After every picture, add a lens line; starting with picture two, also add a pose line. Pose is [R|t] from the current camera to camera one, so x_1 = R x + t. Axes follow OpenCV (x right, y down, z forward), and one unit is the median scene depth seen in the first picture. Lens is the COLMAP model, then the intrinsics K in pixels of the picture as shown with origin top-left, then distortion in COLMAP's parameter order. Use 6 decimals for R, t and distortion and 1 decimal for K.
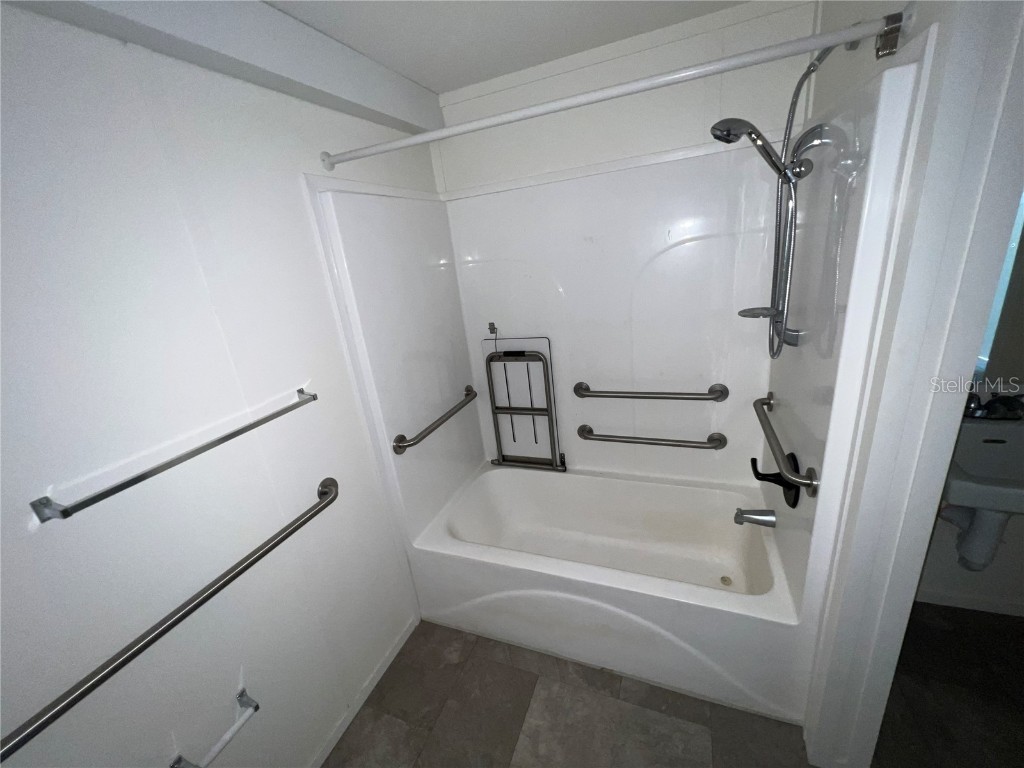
lens RADIAL K [[411.2, 0, 509.9], [0, 411.2, 382.6], [0, 0, 1]] dist [-0.000821, -0.000125]
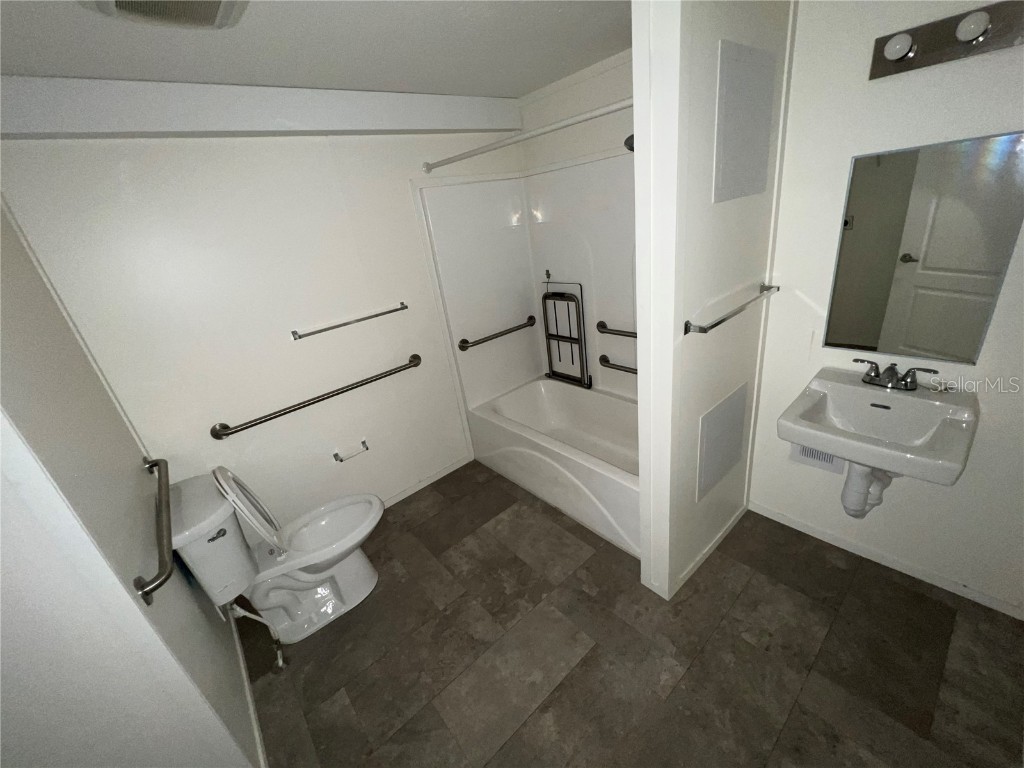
lens RADIAL K [[411.2, 0, 515.9], [0, 411.2, 384.3], [0, 0, 1]] dist [-0.000821, -0.000125]
pose [[0.887141, 0.177147, -0.426144, 0.500432], [-0.114228, 0.978949, 0.169148, 0.005730], [0.447138, -0.101380, 0.888701, -0.284136]]
